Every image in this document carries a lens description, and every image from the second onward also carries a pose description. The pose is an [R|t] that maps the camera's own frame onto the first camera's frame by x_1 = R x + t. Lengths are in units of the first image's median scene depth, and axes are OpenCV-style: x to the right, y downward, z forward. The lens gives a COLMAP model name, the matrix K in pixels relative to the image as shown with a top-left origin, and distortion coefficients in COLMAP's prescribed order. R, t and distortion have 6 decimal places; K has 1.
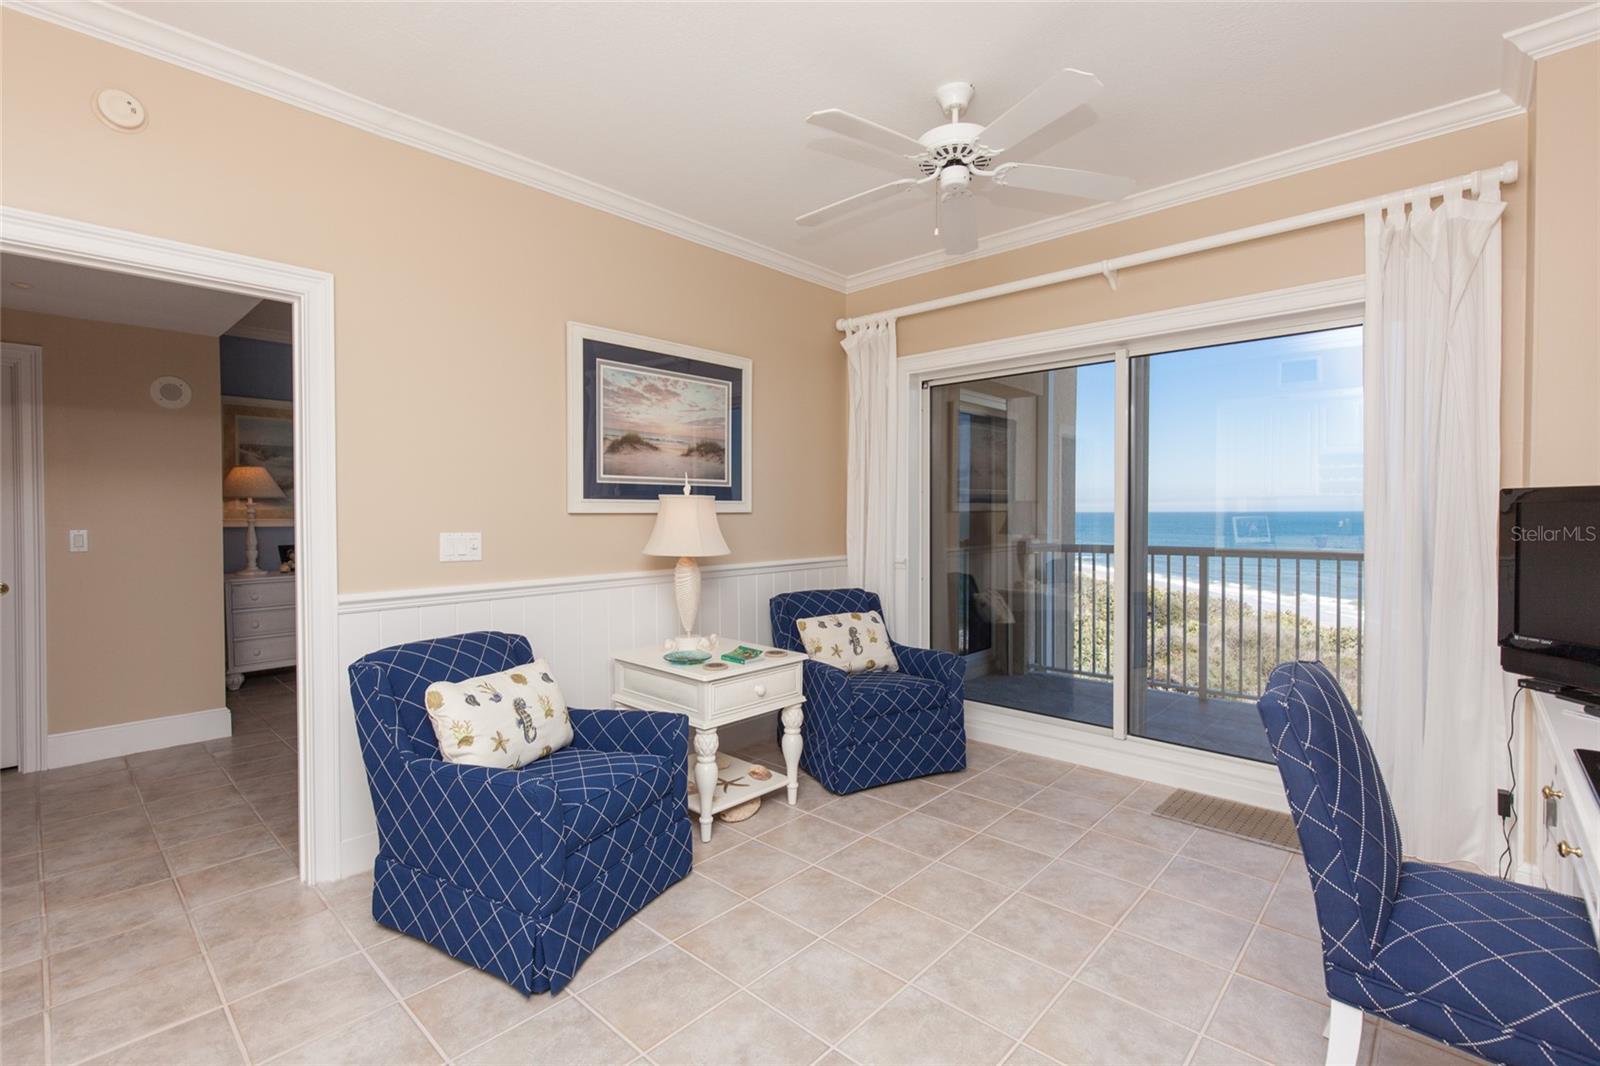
lens RADIAL K [[721.6, 0, 804.2], [0, 721.6, 527.3], [0, 0, 1]] dist [0.002610, -0.000250]
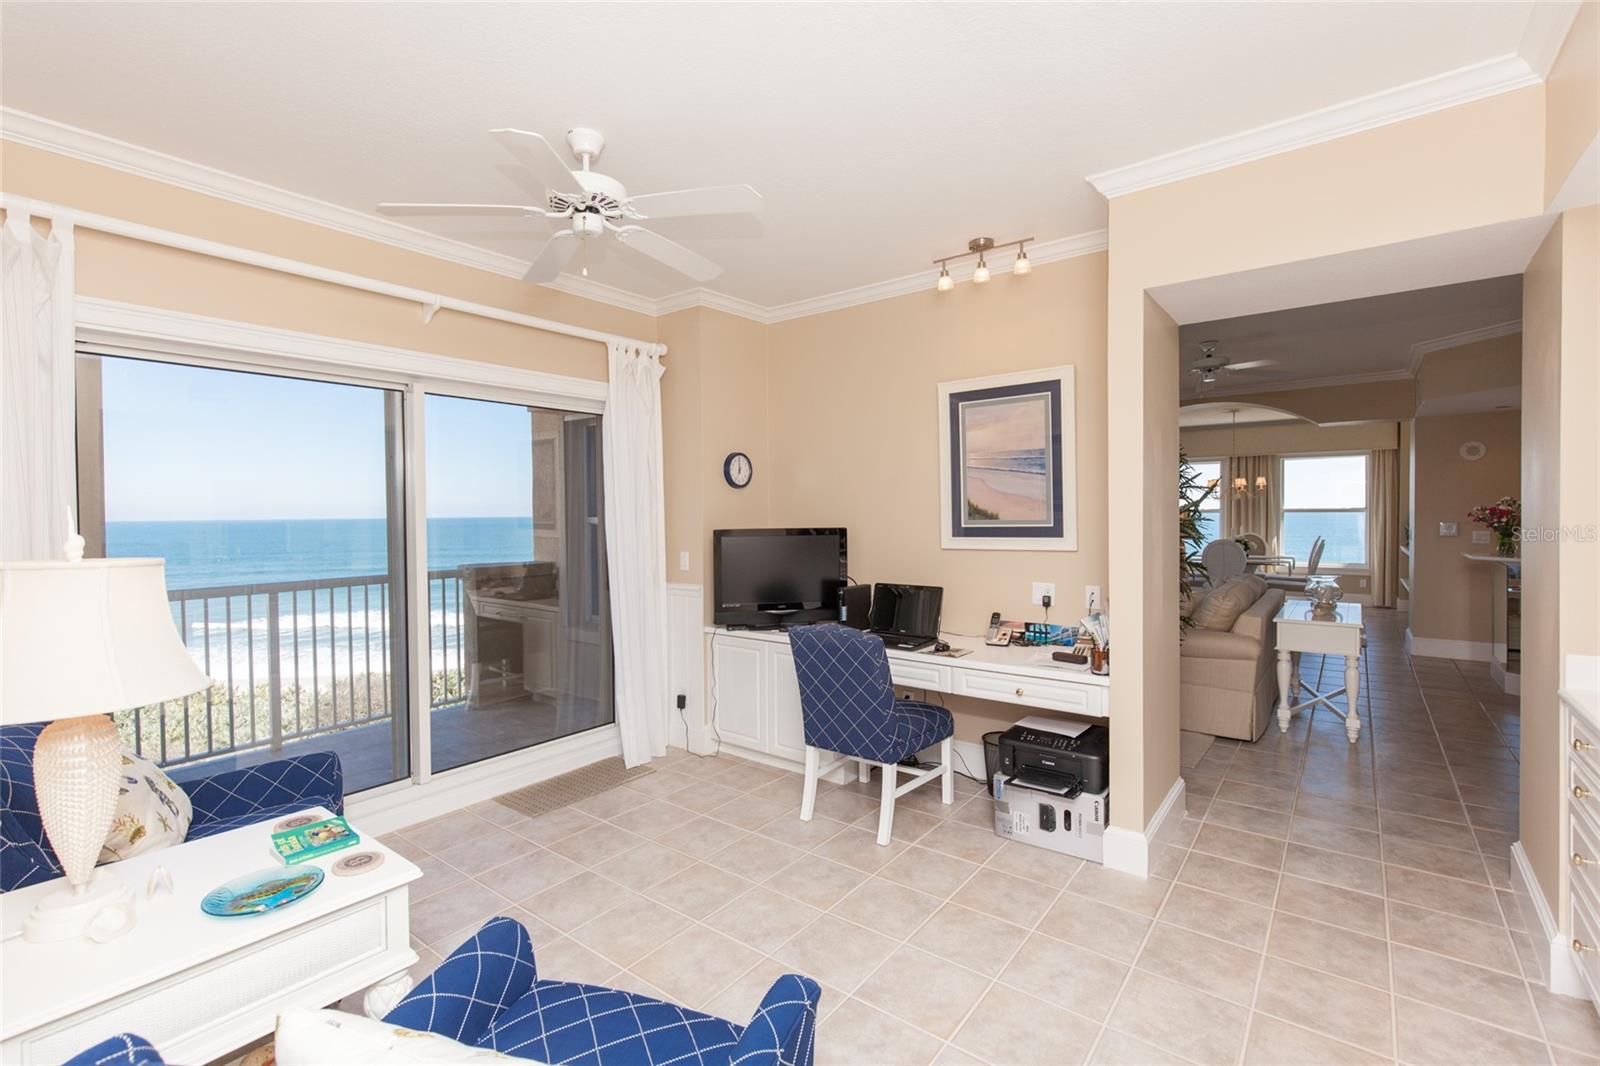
lens RADIAL K [[721.6, 0, 804.2], [0, 721.6, 527.3], [0, 0, 1]] dist [0.002610, -0.000250]
pose [[-0.096132, -0.015342, 0.995250, -0.818675], [0.030752, 0.999358, 0.018375, -0.075656], [-0.994893, 0.032373, -0.095598, 0.816099]]
